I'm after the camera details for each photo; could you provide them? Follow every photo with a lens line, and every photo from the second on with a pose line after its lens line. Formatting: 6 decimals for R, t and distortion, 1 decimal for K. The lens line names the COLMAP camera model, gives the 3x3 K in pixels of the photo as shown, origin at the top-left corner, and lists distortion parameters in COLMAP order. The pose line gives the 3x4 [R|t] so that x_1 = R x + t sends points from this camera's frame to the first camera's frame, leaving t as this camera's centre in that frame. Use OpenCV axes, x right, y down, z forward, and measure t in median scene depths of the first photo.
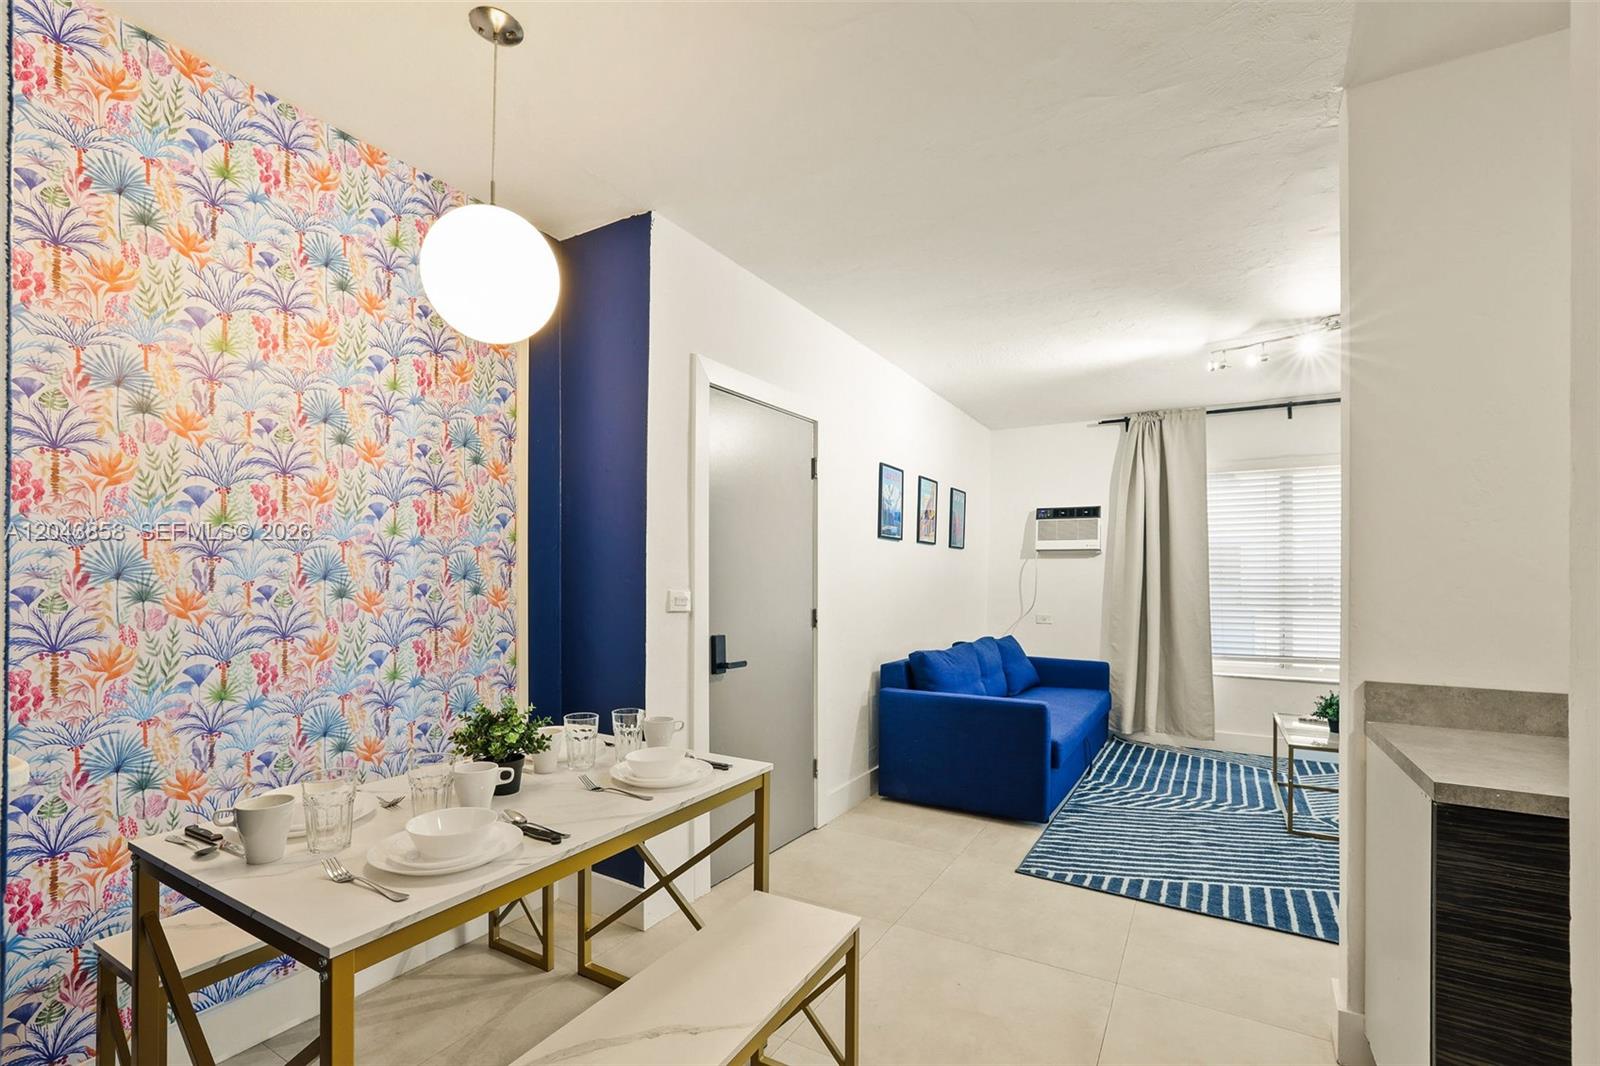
lens RADIAL K [[697.4, 0, 803.2], [0, 697.4, 576.3], [0, 0, 1]] dist [-0.051210, 0.014152]
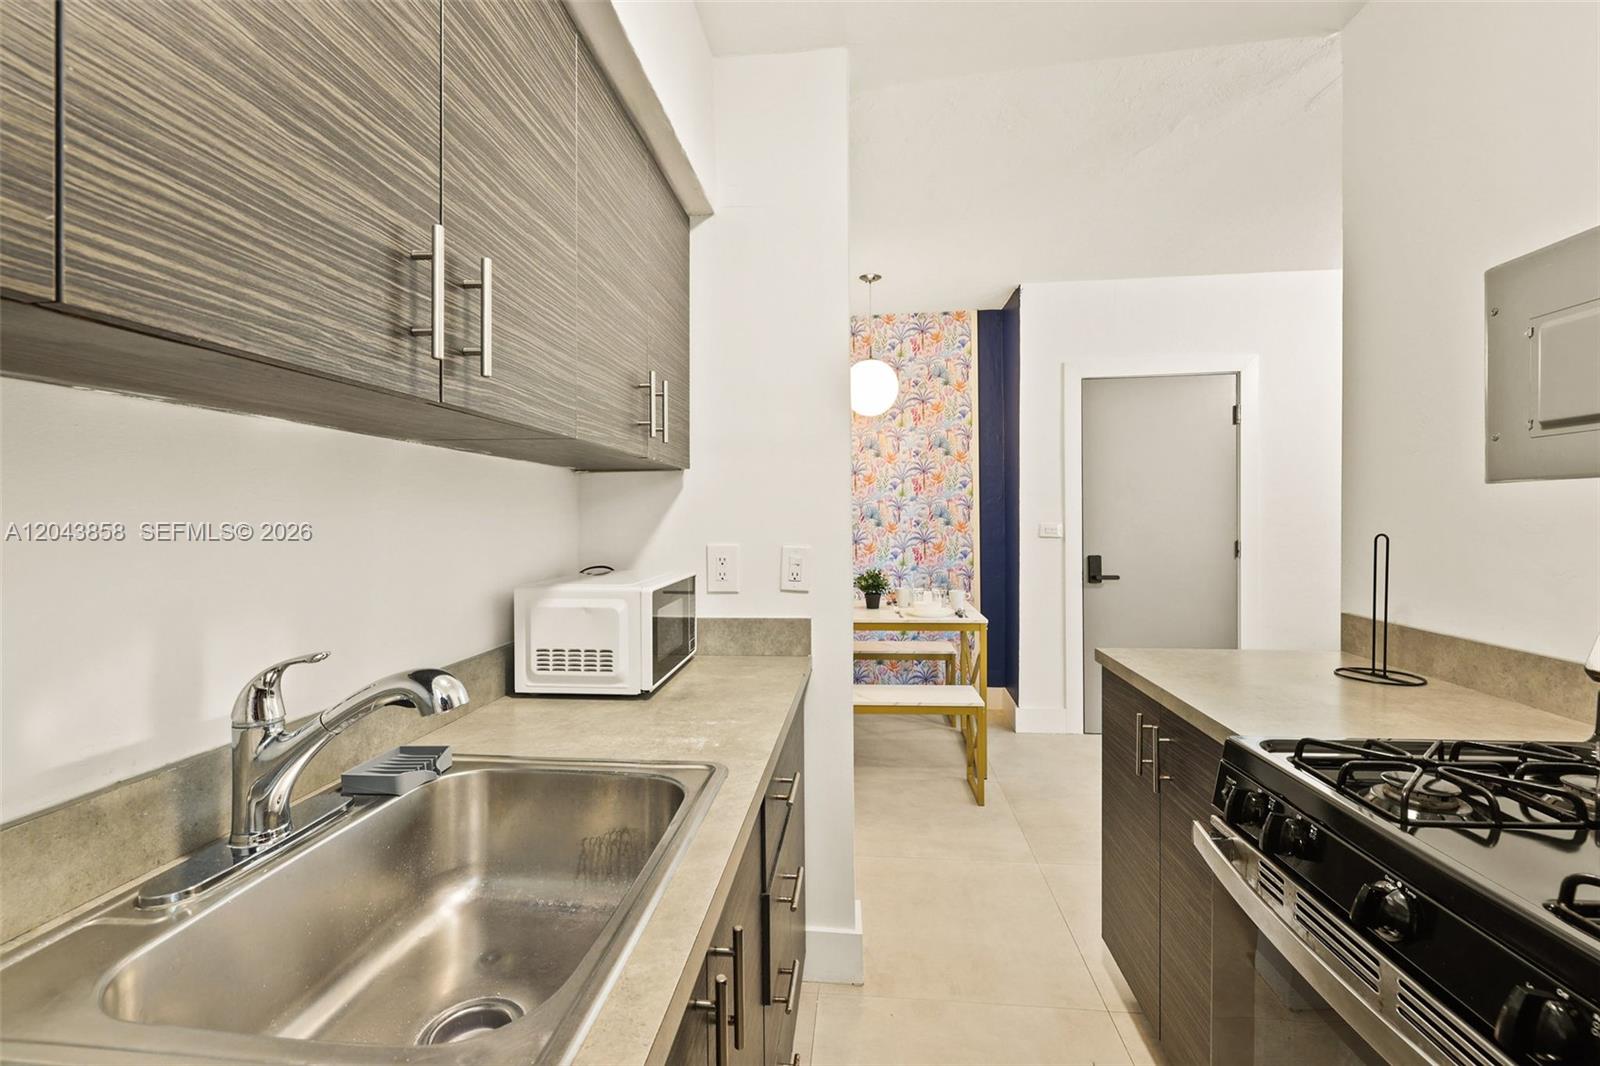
lens RADIAL K [[693.8, 0, 790.2], [0, 693.8, 526.4], [0, 0, 1]] dist [-0.032770, 0.014010]
pose [[0.409590, 0.002139, -0.912267, 1.039847], [0.011808, 0.999901, 0.007646, 0.009849], [0.912193, -0.013904, 0.409525, -0.153377]]
